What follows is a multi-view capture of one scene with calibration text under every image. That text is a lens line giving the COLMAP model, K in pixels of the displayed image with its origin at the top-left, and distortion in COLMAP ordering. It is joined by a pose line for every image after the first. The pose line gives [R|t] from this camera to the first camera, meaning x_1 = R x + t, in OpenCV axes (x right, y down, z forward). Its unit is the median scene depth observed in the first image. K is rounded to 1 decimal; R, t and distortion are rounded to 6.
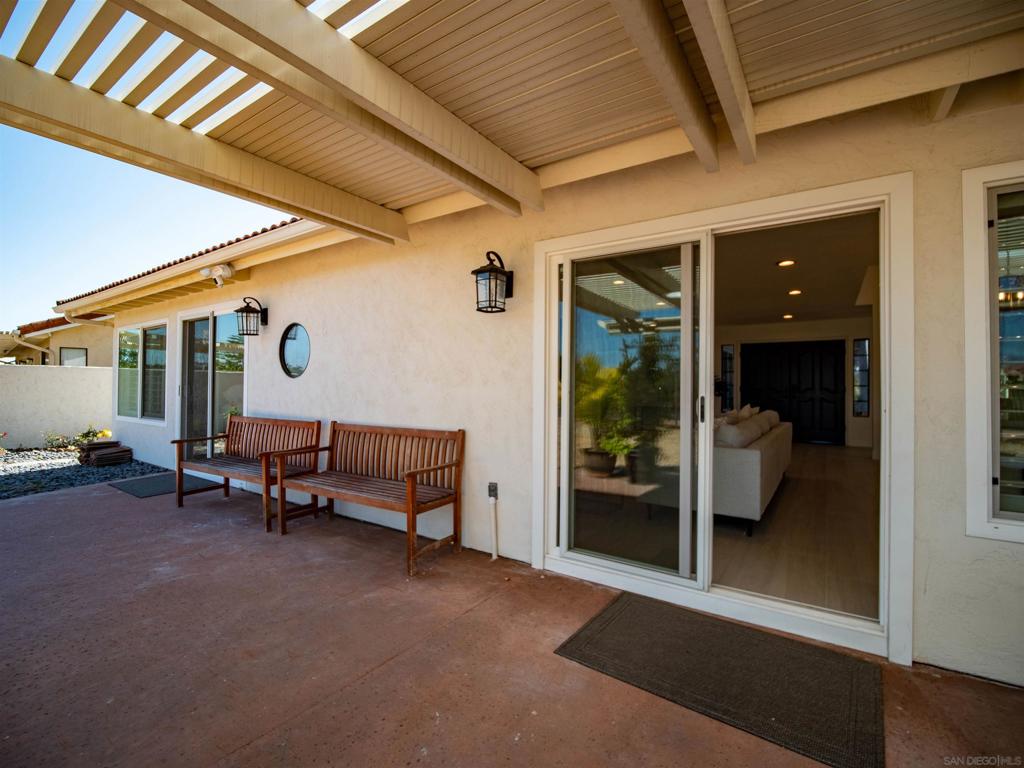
lens RADIAL K [[464.1, 0, 516.9], [0, 464.1, 380.5], [0, 0, 1]] dist [-0.014767, -0.001559]
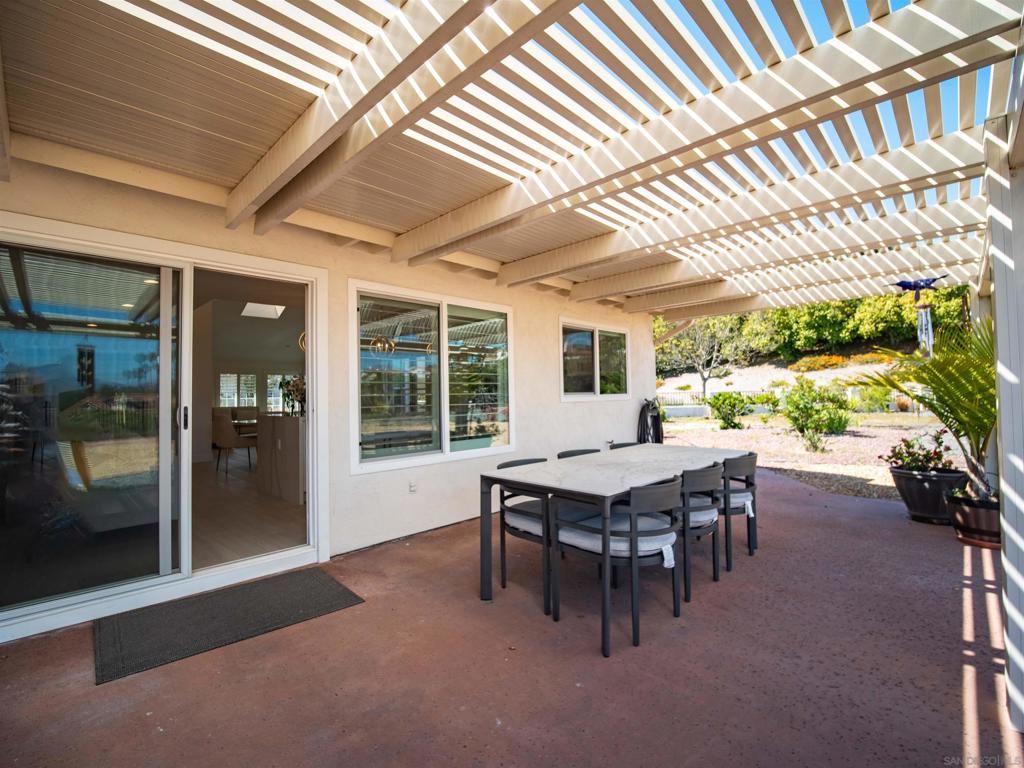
lens RADIAL K [[464.1, 0, 516.9], [0, 464.1, 380.5], [0, 0, 1]] dist [-0.014767, -0.001559]
pose [[0.191311, 0.016477, 0.981391, -0.603609], [0.007879, 0.999801, -0.018322, -0.002934], [-0.981498, 0.011238, 0.191143, -0.015399]]
